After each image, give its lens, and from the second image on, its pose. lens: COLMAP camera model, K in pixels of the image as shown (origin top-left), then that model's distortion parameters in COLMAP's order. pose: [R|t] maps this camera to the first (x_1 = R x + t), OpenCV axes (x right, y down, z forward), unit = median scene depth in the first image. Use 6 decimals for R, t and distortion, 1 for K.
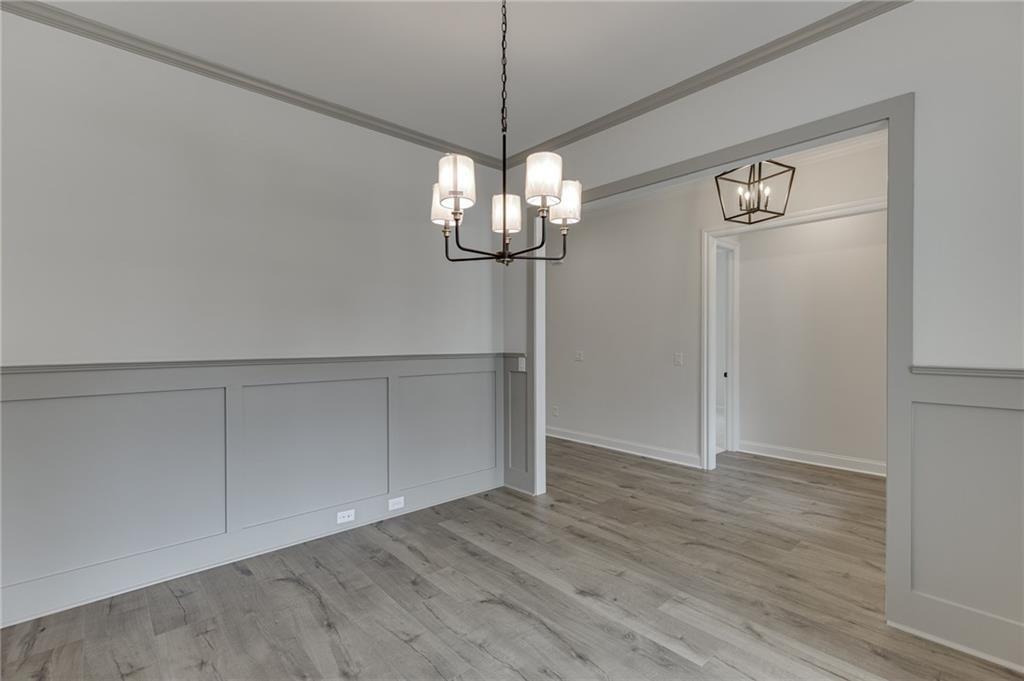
lens RADIAL K [[466.4, 0, 510.4], [0, 466.4, 341.4], [0, 0, 1]] dist [0.001129, 0.000082]
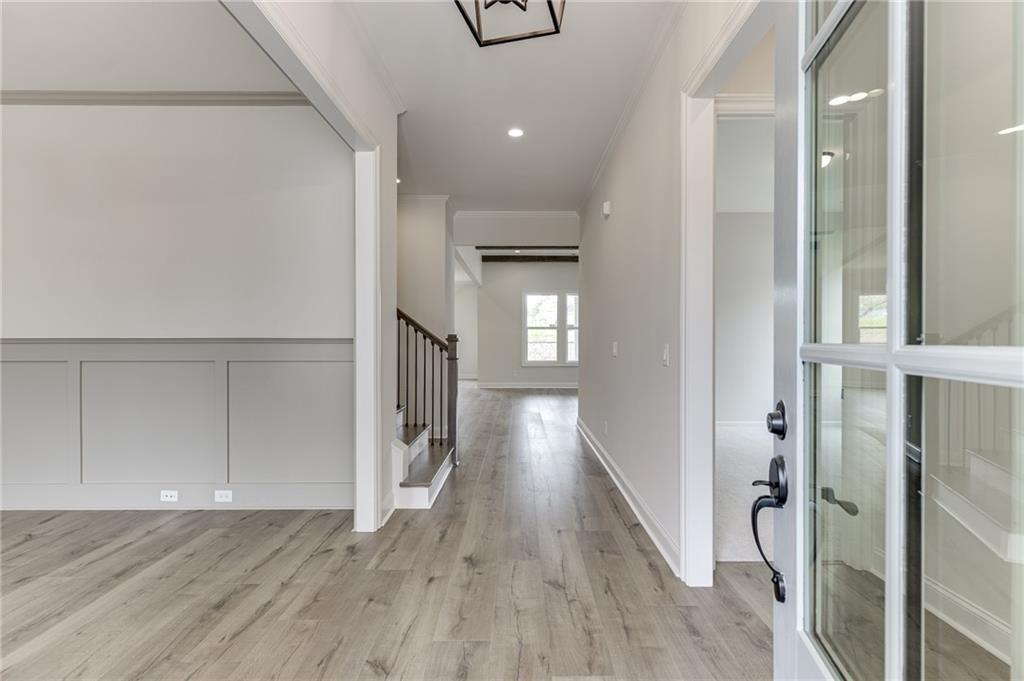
lens RADIAL K [[466.4, 0, 513.9], [0, 466.4, 337.2], [0, 0, 1]] dist [0.001129, 0.000082]
pose [[0.751686, 0.005804, -0.659495, 0.847111], [-0.008954, 0.999959, -0.001406, 0.029475], [0.659460, 0.006962, 0.751707, 0.721035]]
